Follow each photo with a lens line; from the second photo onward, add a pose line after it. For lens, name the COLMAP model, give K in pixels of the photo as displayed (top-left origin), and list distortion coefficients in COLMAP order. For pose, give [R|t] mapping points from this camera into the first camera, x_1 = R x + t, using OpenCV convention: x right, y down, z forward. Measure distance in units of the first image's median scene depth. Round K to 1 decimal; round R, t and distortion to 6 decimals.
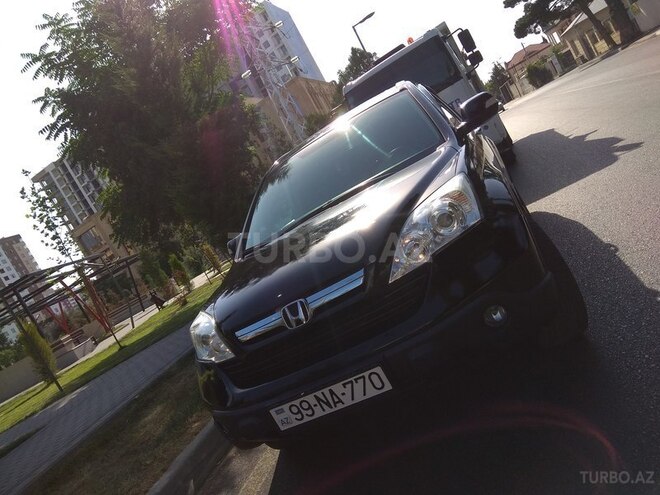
lens RADIAL K [[515.9, 0, 330.0], [0, 515.9, 247.5], [0, 0, 1]] dist [-0.005151, -0.002210]
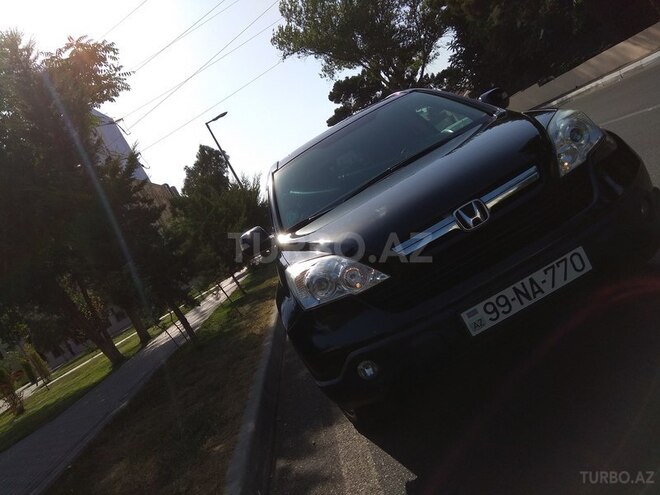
lens RADIAL K [[493.1, 0, 330.0], [0, 493.1, 247.5], [0, 0, 1]] dist [-0.006211, -0.004109]
pose [[0.952875, -0.009023, 0.303228, -0.625768], [0.062591, 0.983898, -0.167410, 0.341320], [-0.296835, 0.178500, 0.938097, 0.224520]]
